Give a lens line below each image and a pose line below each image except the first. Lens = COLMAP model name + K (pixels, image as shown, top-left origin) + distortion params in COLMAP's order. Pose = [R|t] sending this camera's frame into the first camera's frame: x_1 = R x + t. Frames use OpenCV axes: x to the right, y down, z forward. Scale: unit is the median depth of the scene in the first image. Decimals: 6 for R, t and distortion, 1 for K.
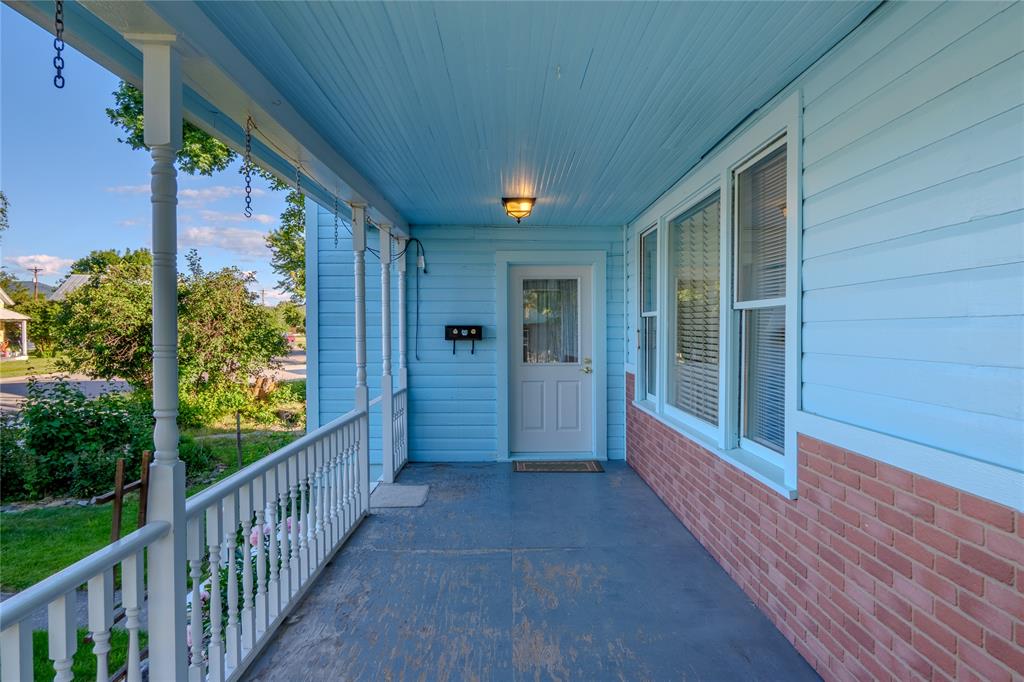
lens RADIAL K [[676.5, 0, 512.0], [0, 676.5, 341.0], [0, 0, 1]] dist [-0.003987, -0.000295]
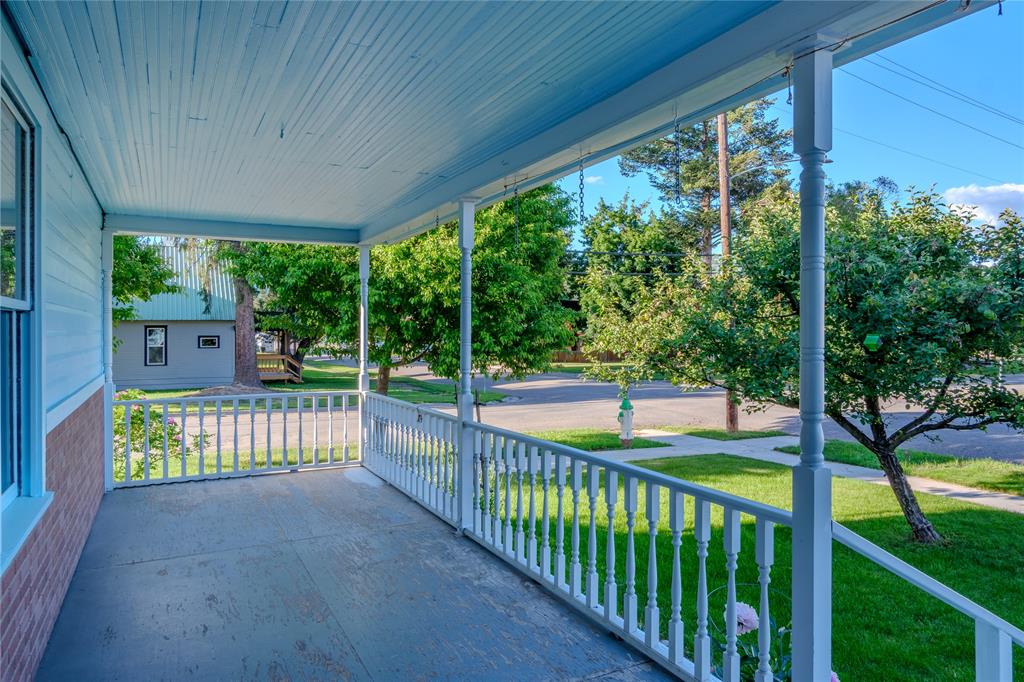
lens RADIAL K [[676.5, 0, 512.0], [0, 676.5, 341.0], [0, 0, 1]] dist [-0.003987, -0.000295]
pose [[-0.892808, 0.007654, -0.450372, 0.218717], [-0.006239, 0.999550, 0.029356, -0.034090], [0.450394, 0.029019, -0.892358, 2.025525]]
